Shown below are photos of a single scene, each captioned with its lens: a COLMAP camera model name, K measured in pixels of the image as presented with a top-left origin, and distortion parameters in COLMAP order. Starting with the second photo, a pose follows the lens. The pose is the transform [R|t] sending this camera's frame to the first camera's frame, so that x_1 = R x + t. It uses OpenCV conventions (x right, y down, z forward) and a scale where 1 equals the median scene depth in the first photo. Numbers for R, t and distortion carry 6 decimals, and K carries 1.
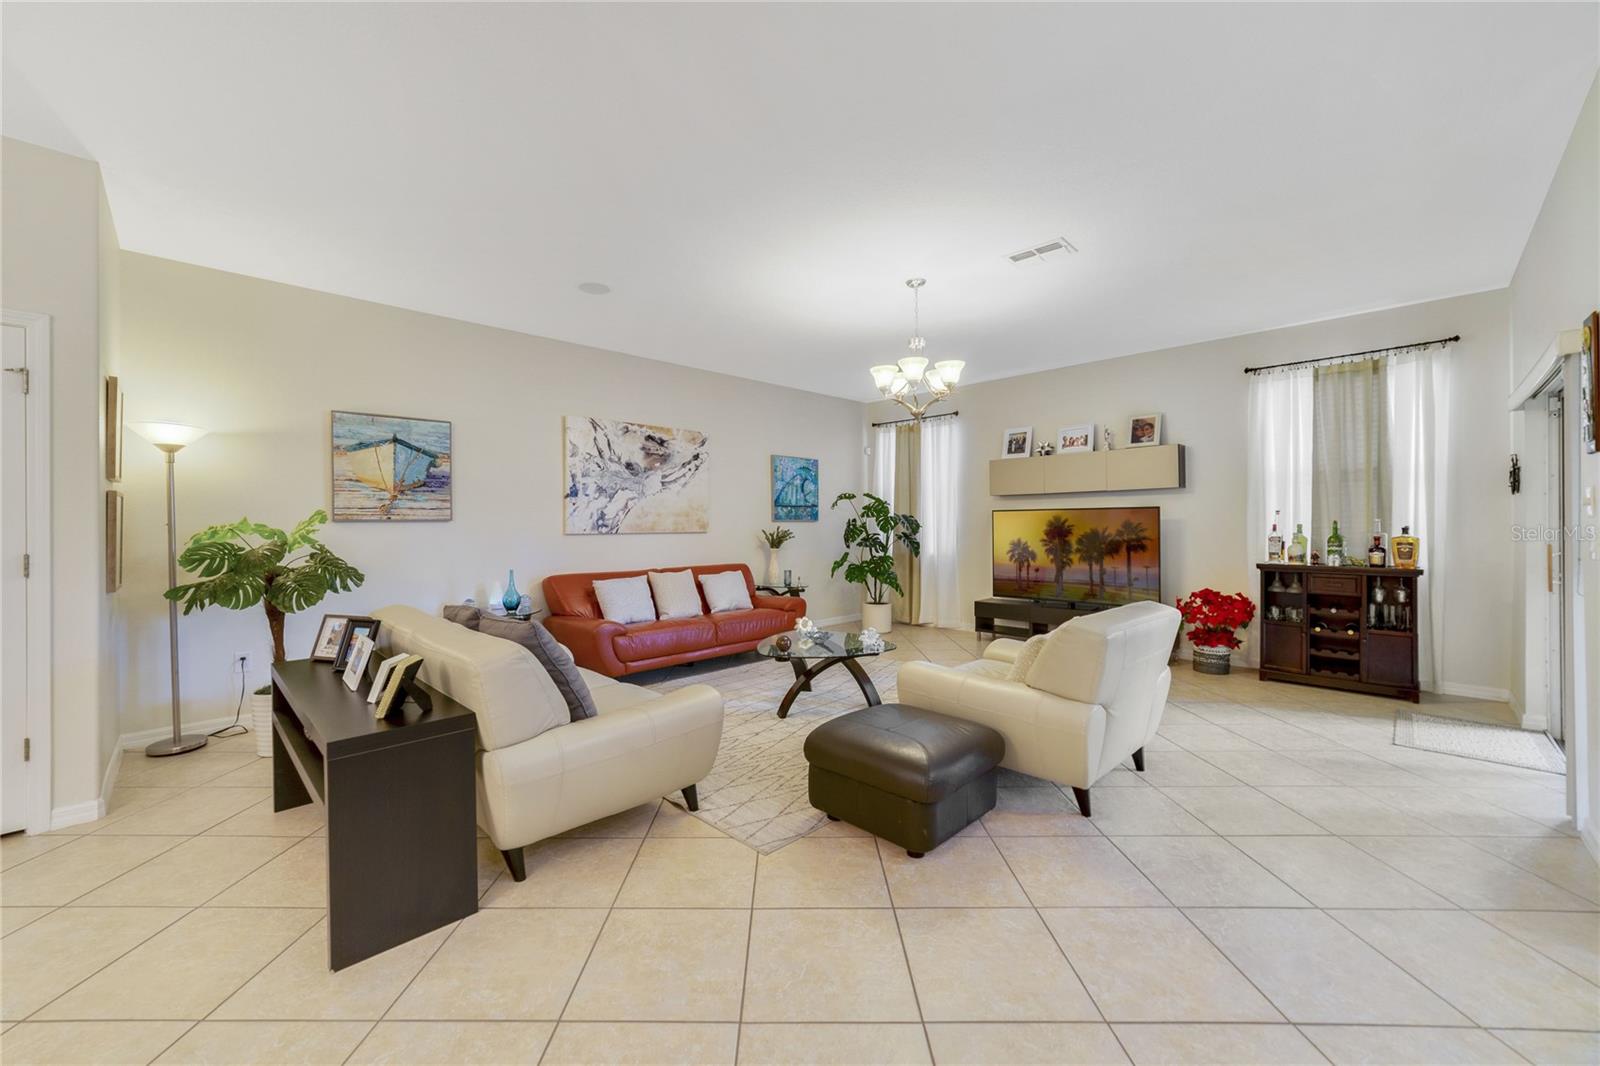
lens RADIAL K [[617.9, 0, 778.3], [0, 617.9, 523.0], [0, 0, 1]] dist [-0.014725, 0.005030]
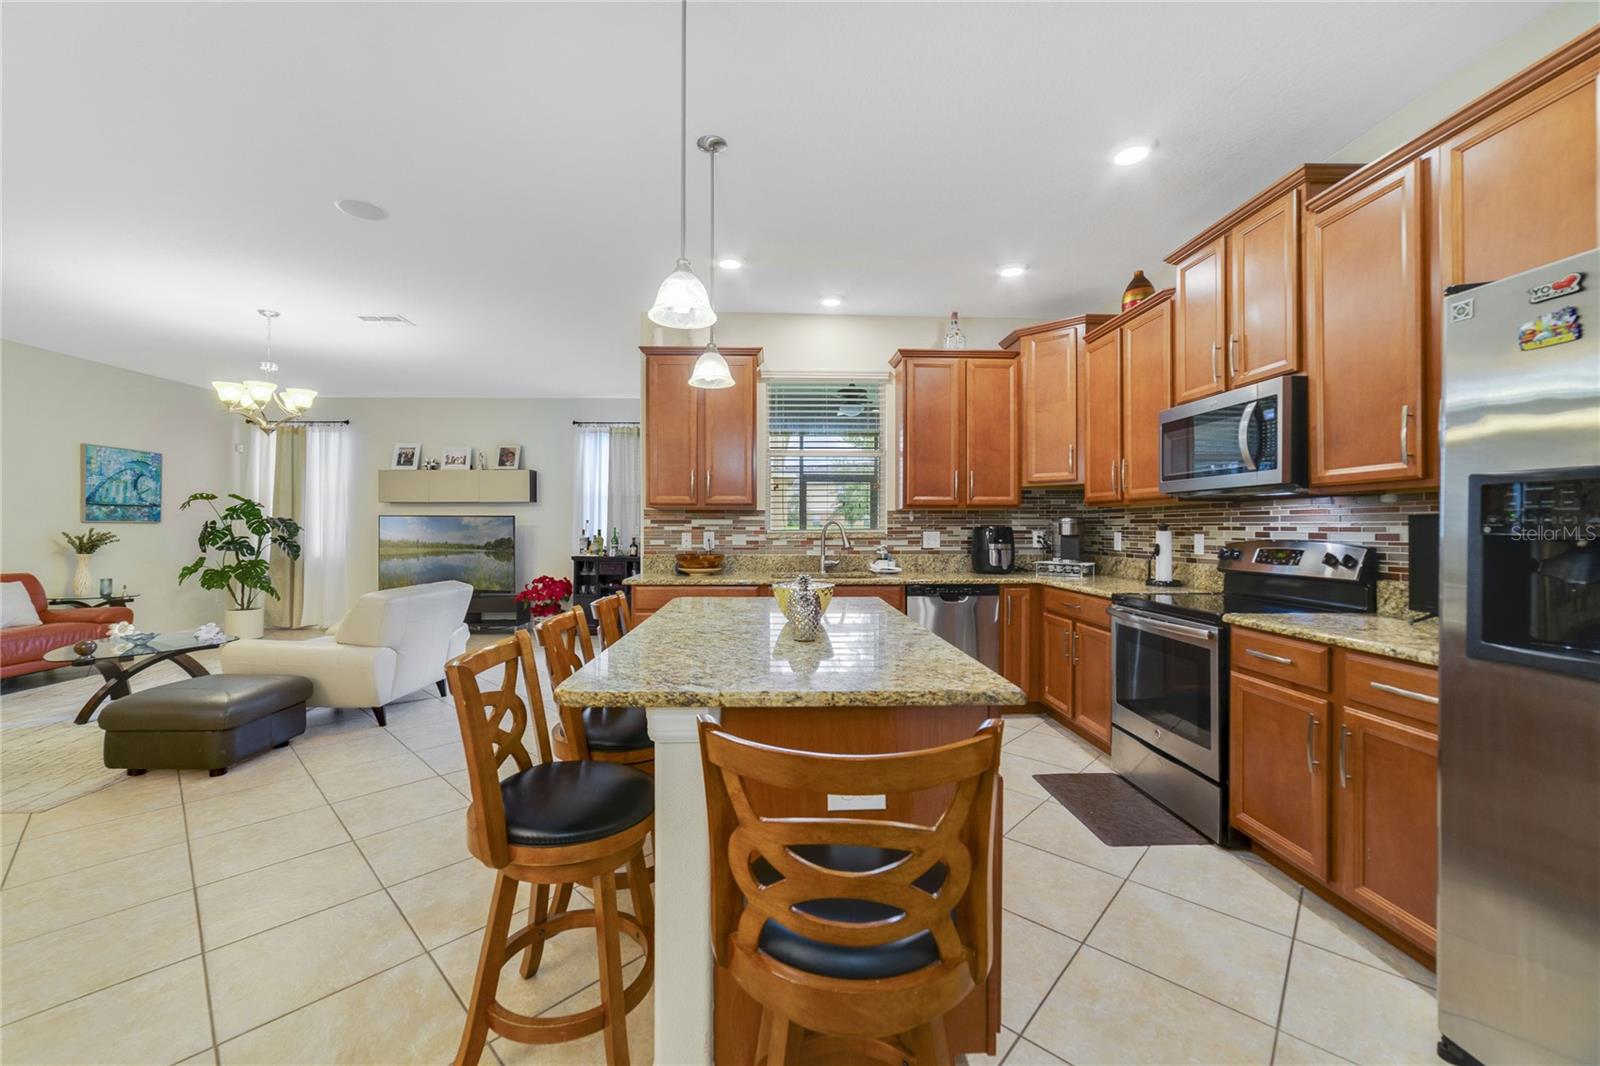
lens RADIAL K [[617.9, 0, 778.3], [0, 617.9, 523.0], [0, 0, 1]] dist [-0.014725, 0.005030]
pose [[0.678002, 0.014526, 0.734917, 0.025411], [-0.008460, 0.999893, -0.011959, 0.000242], [-0.735012, 0.001891, 0.678052, -0.311773]]
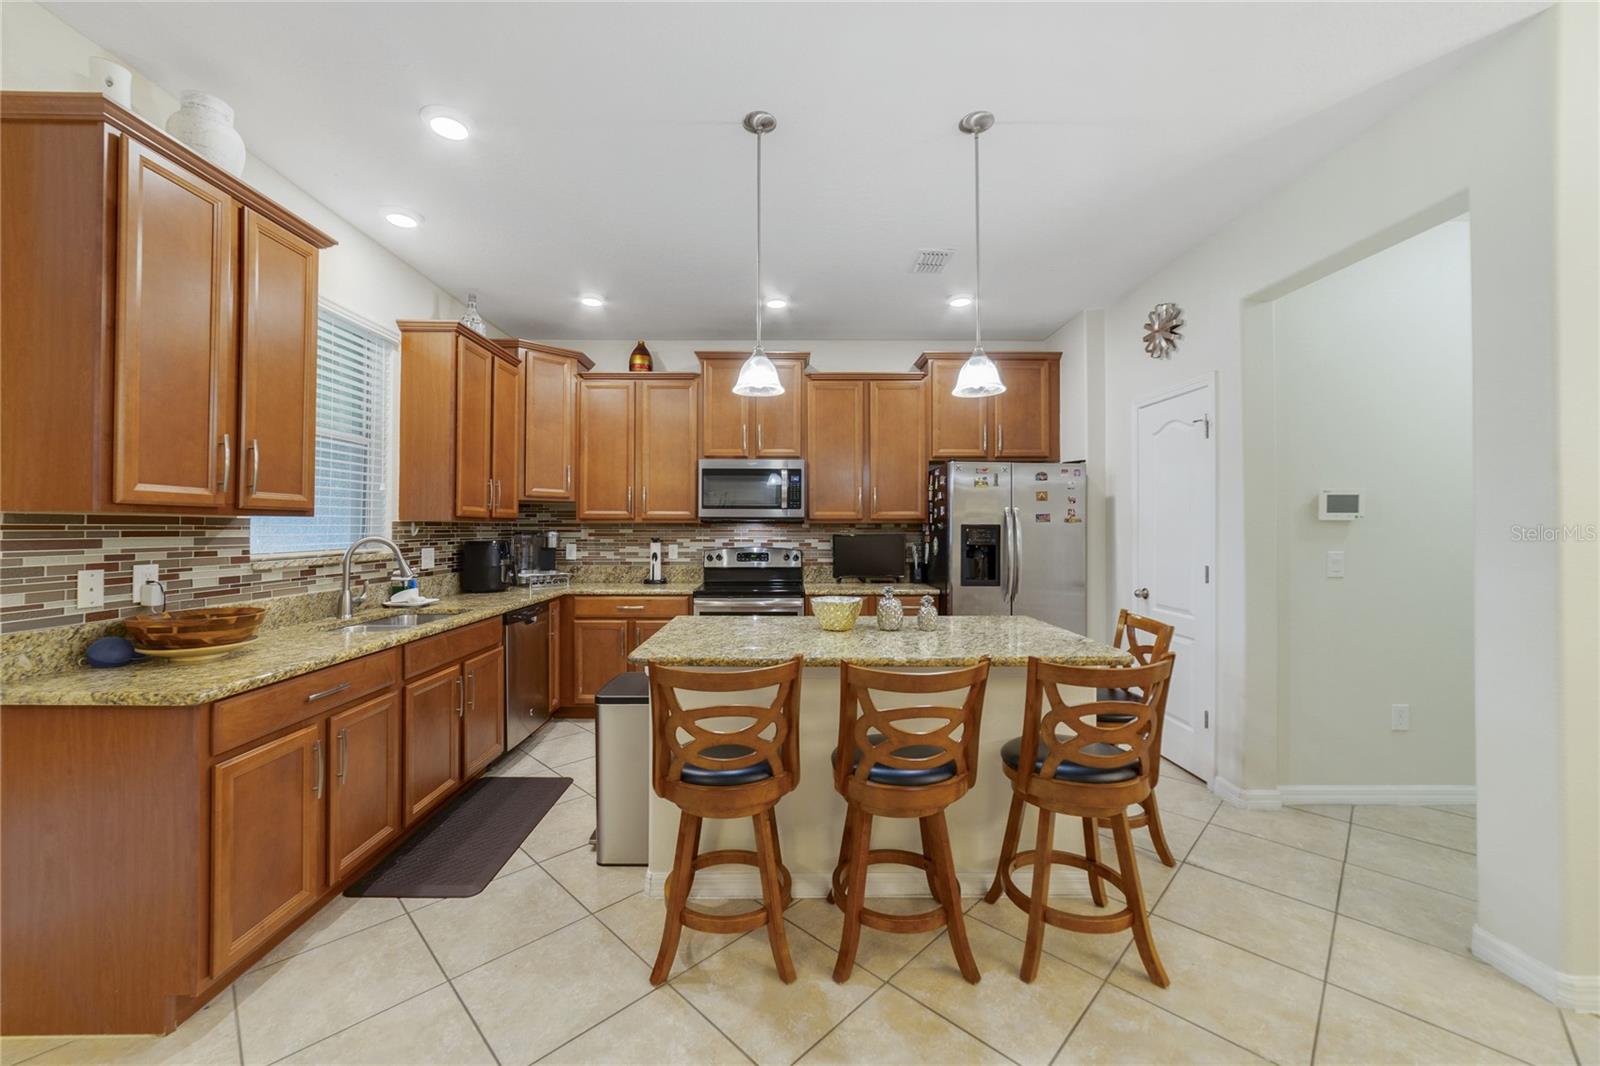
lens RADIAL K [[617.9, 0, 778.3], [0, 617.9, 523.0], [0, 0, 1]] dist [-0.014725, 0.005030]
pose [[-0.712388, 0.013984, 0.701647, 0.031677], [0.003510, 0.999860, -0.016363, -0.015036], [-0.701777, -0.009194, -0.712337, 0.306742]]
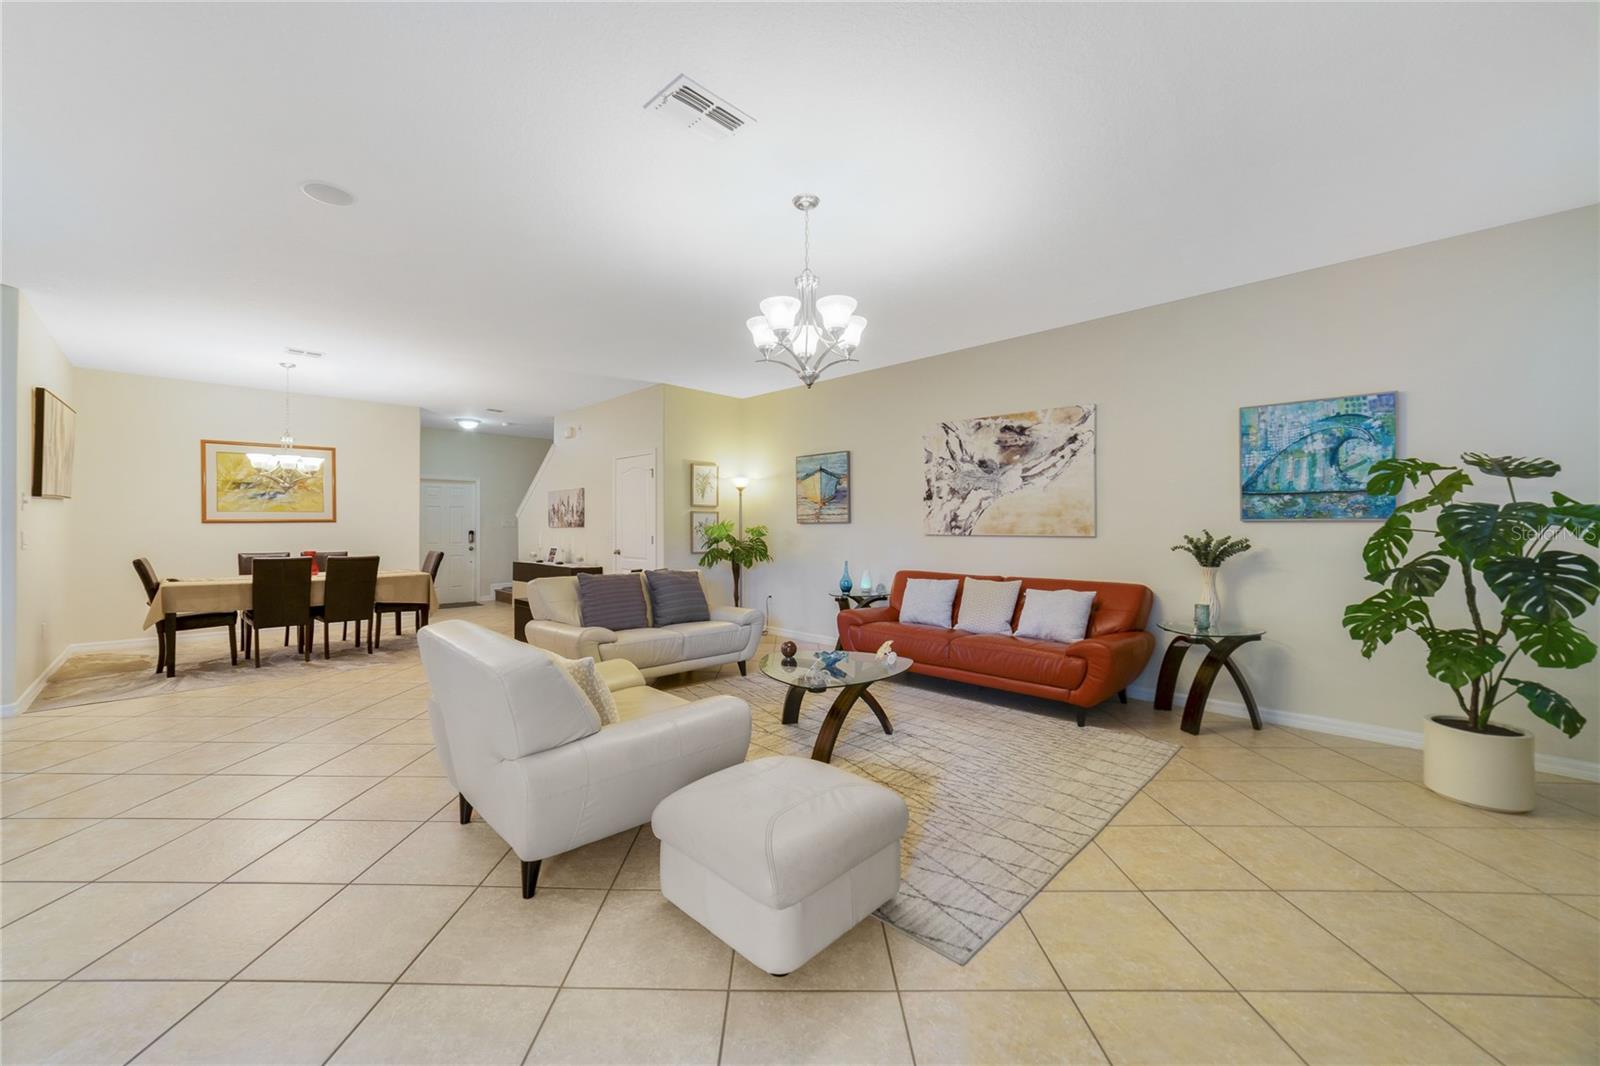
lens RADIAL K [[617.9, 0, 778.3], [0, 617.9, 523.0], [0, 0, 1]] dist [-0.014725, 0.005030]
pose [[0.012359, -0.000144, -0.999924, 0.663637], [0.001950, 0.999998, -0.000120, -0.002455], [0.999922, -0.001948, 0.012359, 0.647659]]
